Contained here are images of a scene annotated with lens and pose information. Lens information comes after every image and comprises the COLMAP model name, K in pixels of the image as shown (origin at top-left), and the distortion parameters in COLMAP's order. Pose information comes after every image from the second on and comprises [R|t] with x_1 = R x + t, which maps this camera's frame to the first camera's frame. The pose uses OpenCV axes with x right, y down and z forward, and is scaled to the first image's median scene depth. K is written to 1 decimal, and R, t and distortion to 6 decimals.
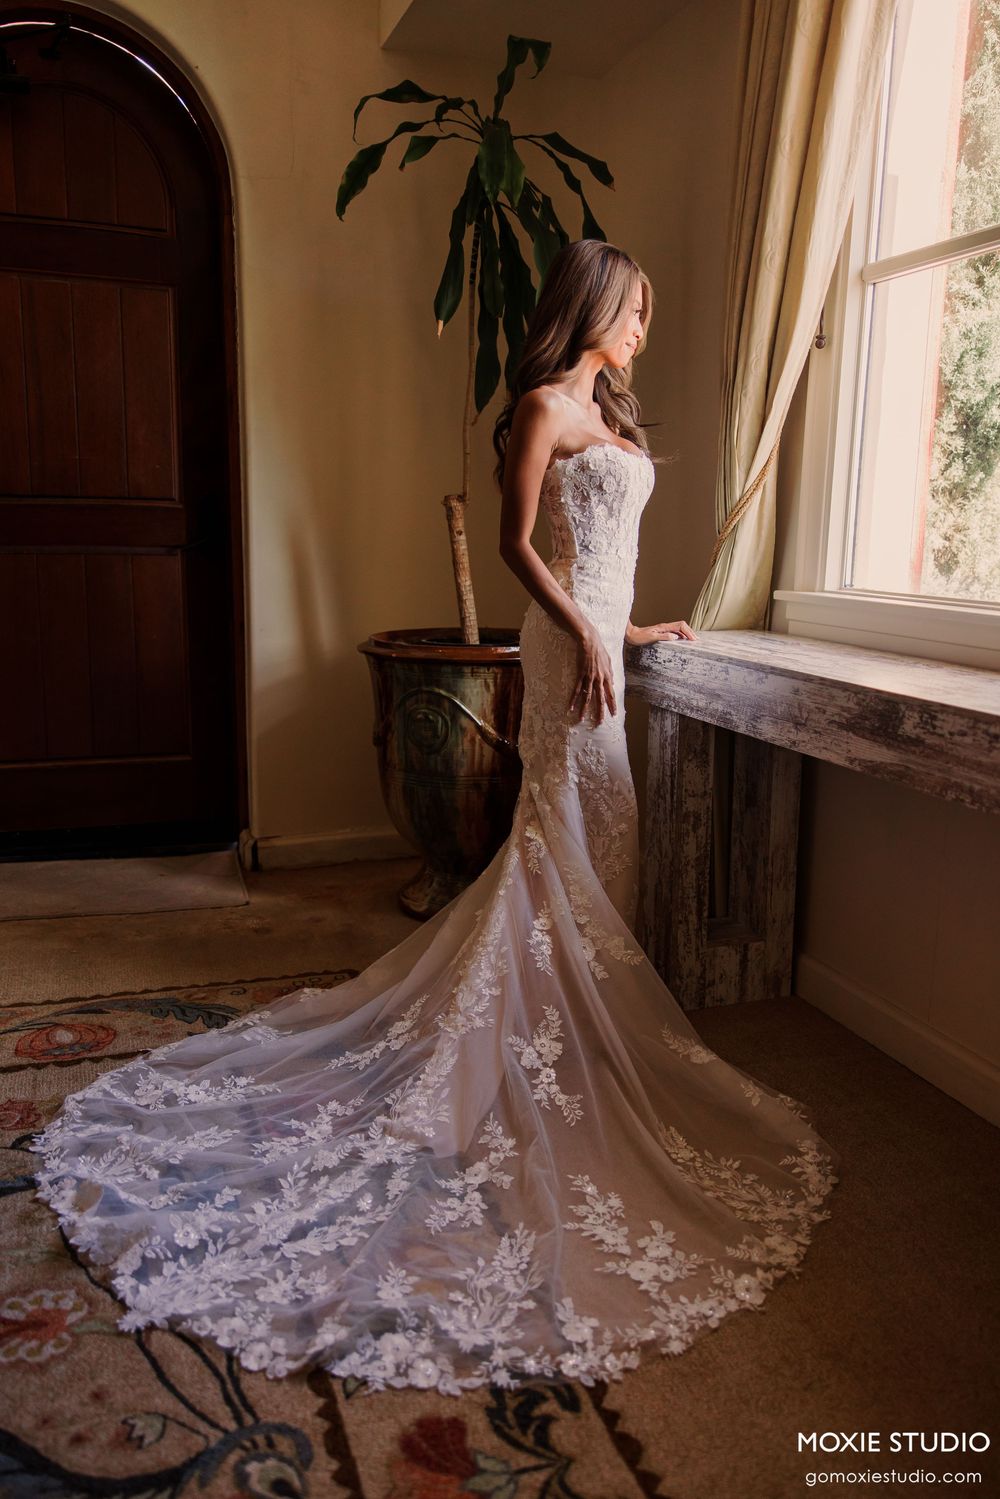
lens RADIAL K [[1222.2, 0, 500.0], [0, 1222.2, 749.5], [0, 0, 1]] dist [0.006075, 0.005942]
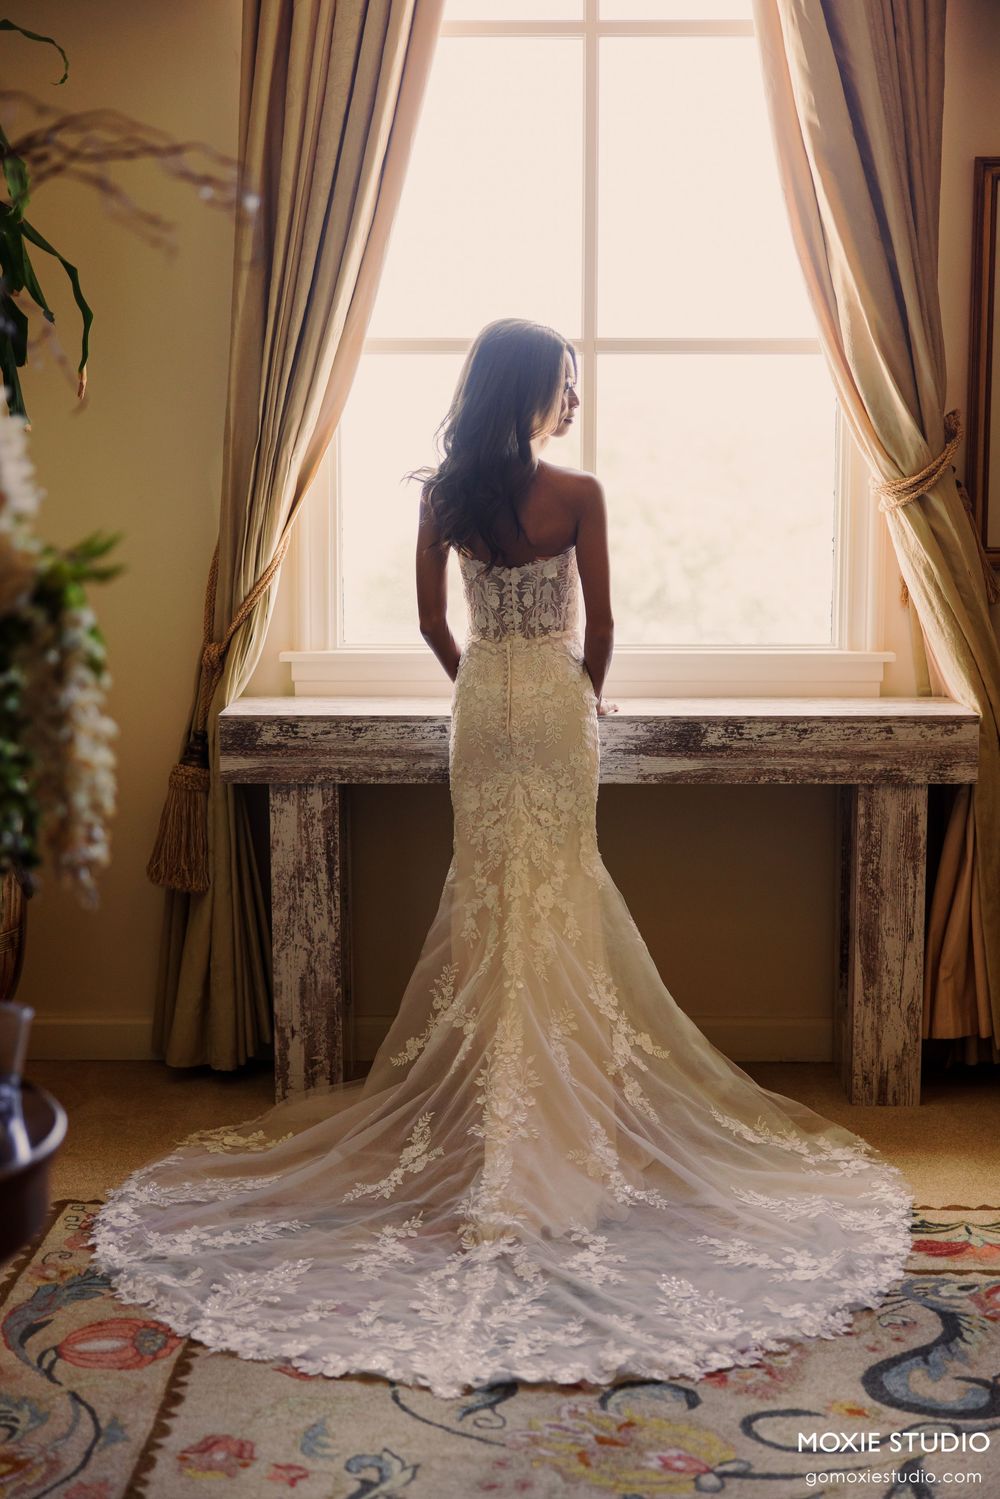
lens RADIAL K [[2161.2, 0, 500.0], [0, 2161.2, 749.5], [0, 0, 1]] dist [0.035530, -0.013984]
pose [[0.341812, -0.134285, 0.930125, -1.994216], [0.180658, 0.980667, 0.075192, -0.232452], [-0.922240, 0.142333, 0.359464, 0.375737]]
